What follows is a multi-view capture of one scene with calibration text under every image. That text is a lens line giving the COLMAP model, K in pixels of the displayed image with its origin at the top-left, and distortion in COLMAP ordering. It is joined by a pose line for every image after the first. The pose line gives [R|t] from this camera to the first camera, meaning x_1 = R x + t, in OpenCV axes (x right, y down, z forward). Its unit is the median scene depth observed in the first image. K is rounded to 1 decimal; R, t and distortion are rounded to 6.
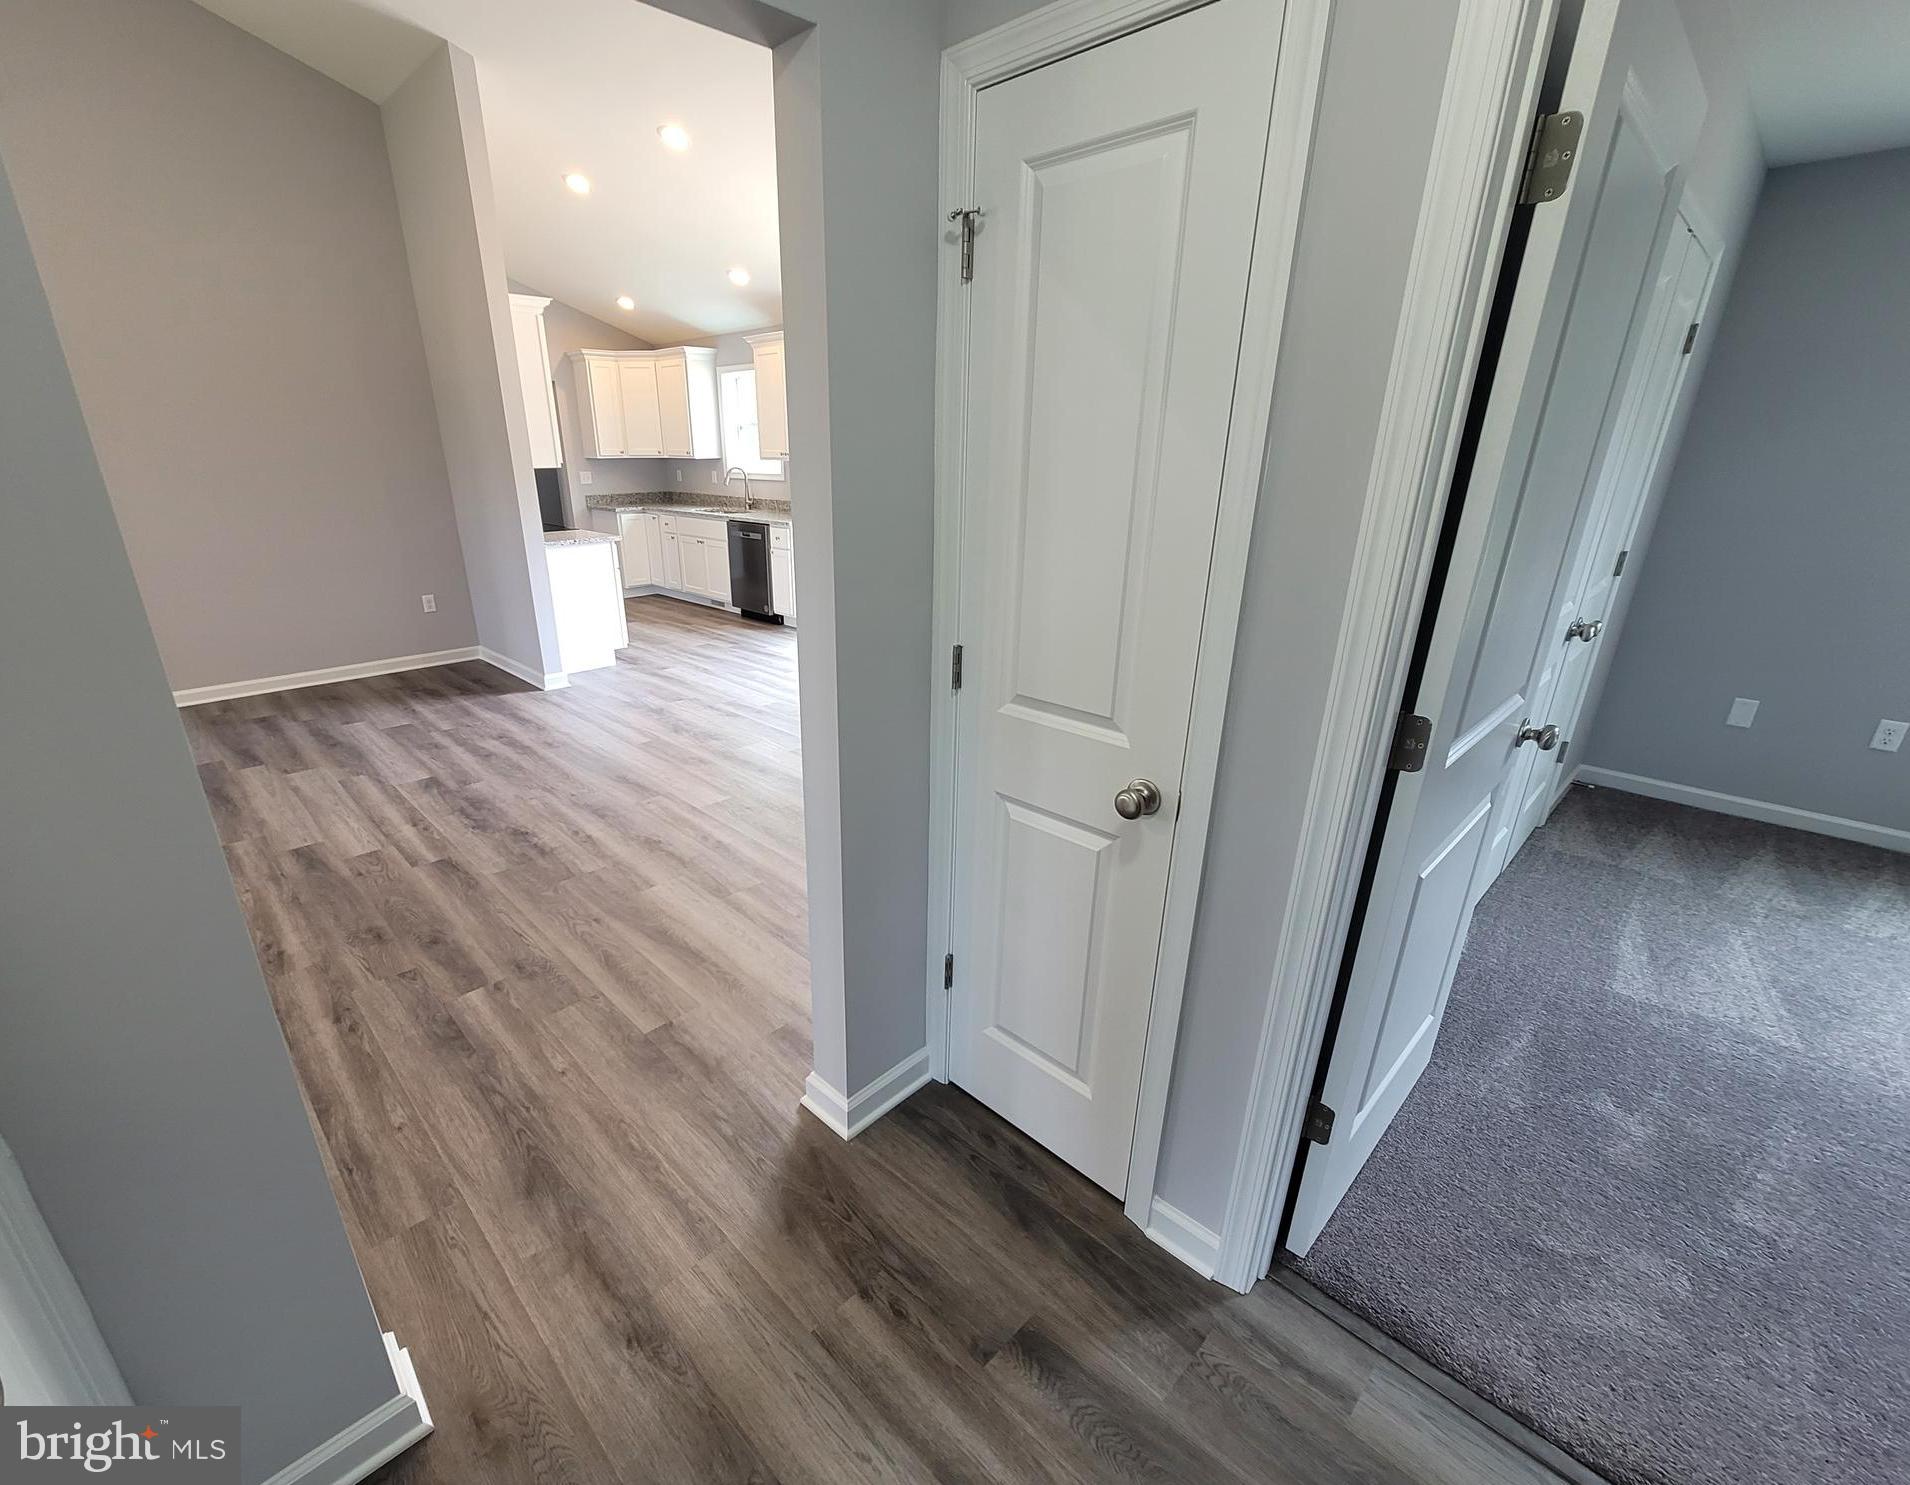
lens RADIAL K [[831.0, 0, 886.1], [0, 831.0, 764.8], [0, 0, 1]] dist [-0.000707, -0.000244]
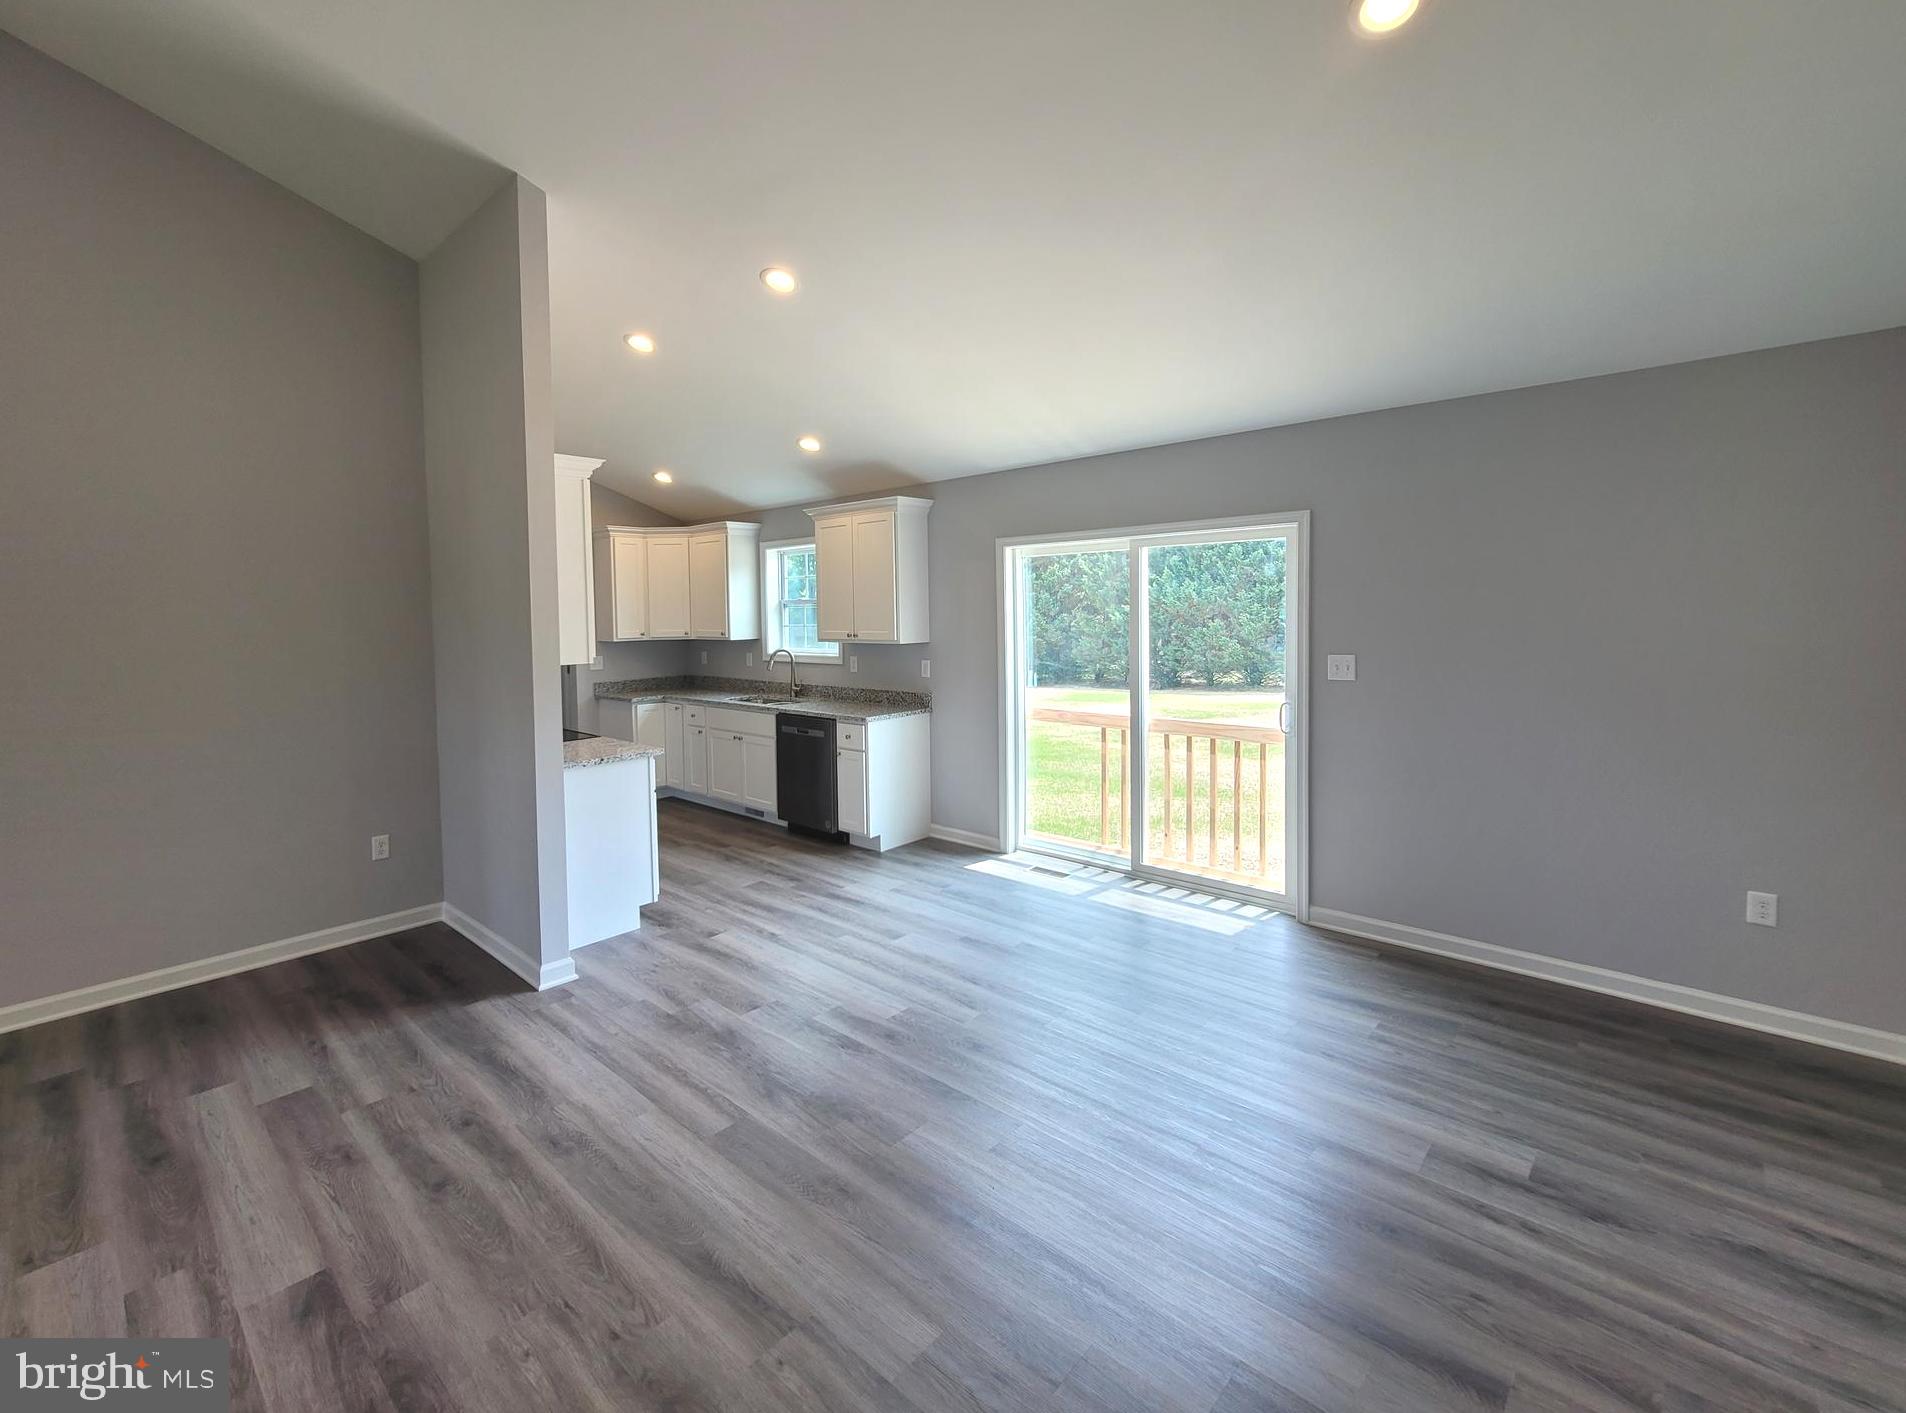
lens RADIAL K [[834.6, 0, 878.5], [0, 834.6, 642.4], [0, 0, 1]] dist [0.001909, 0.000888]
pose [[0.999230, -0.016191, 0.035726, -0.154425], [0.026981, 0.944836, -0.326431, -0.118501], [-0.028470, 0.327144, 0.944546, 0.268777]]
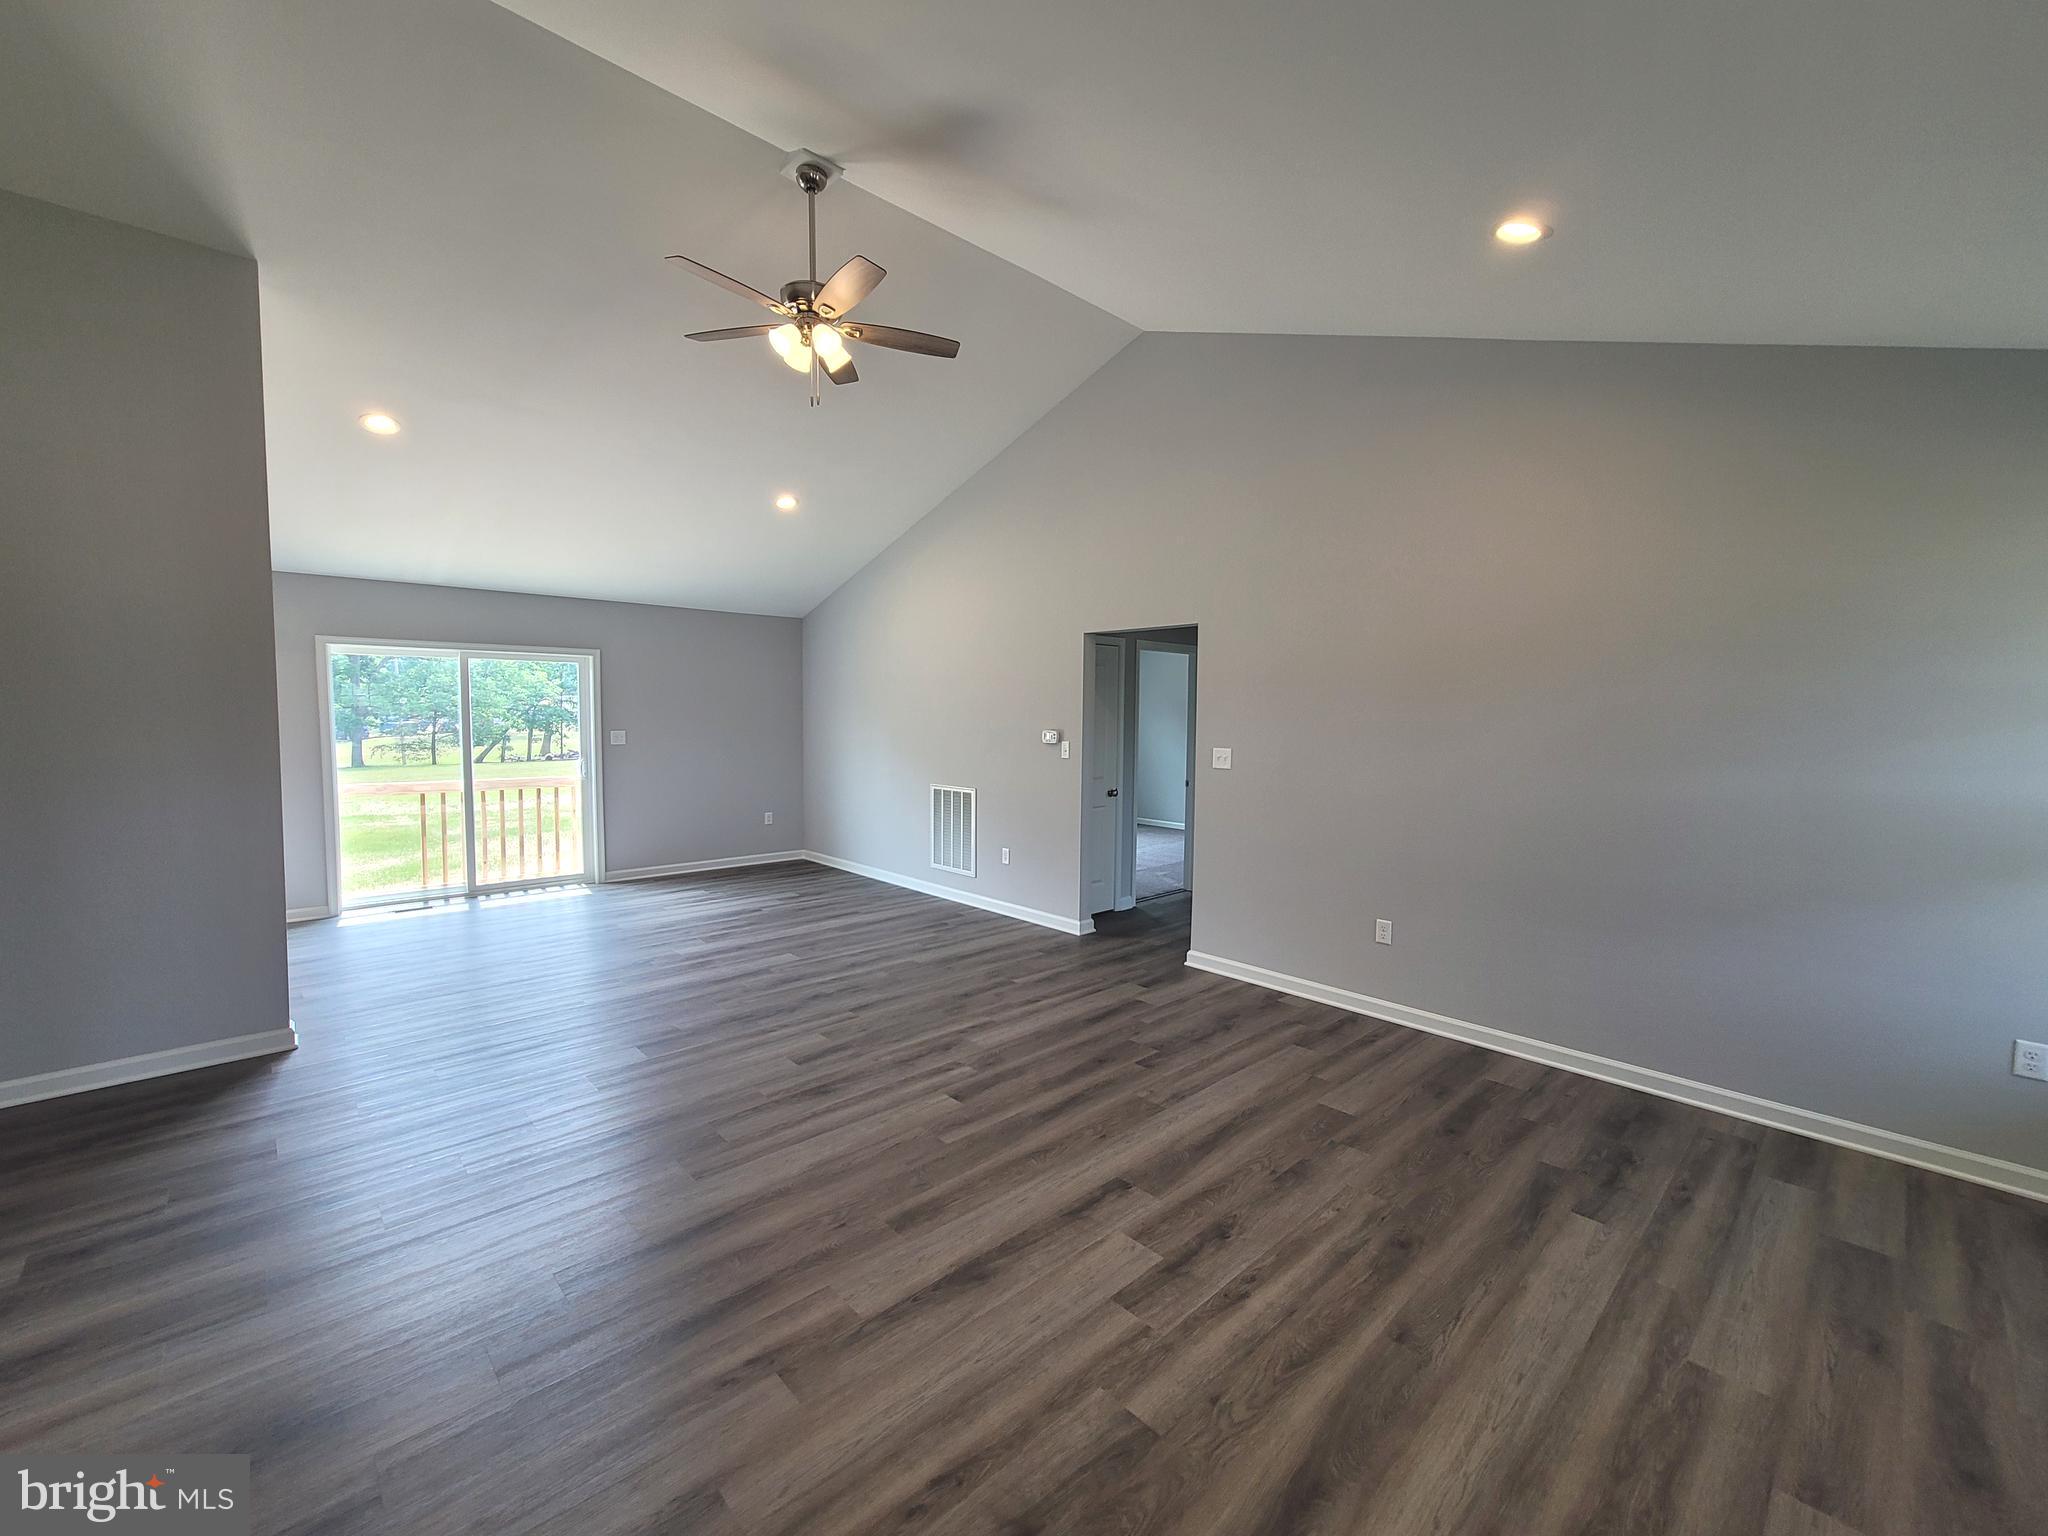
lens RADIAL K [[831.3, 0, 1024.0], [0, 831.3, 768.0], [0, 0, 1]] dist [0.000463, 0.000047]
pose [[0.001644, -0.063488, 0.997981, -1.014461], [0.353835, 0.933458, 0.058800, -0.125104], [-0.935306, 0.353024, 0.023999, 0.321230]]
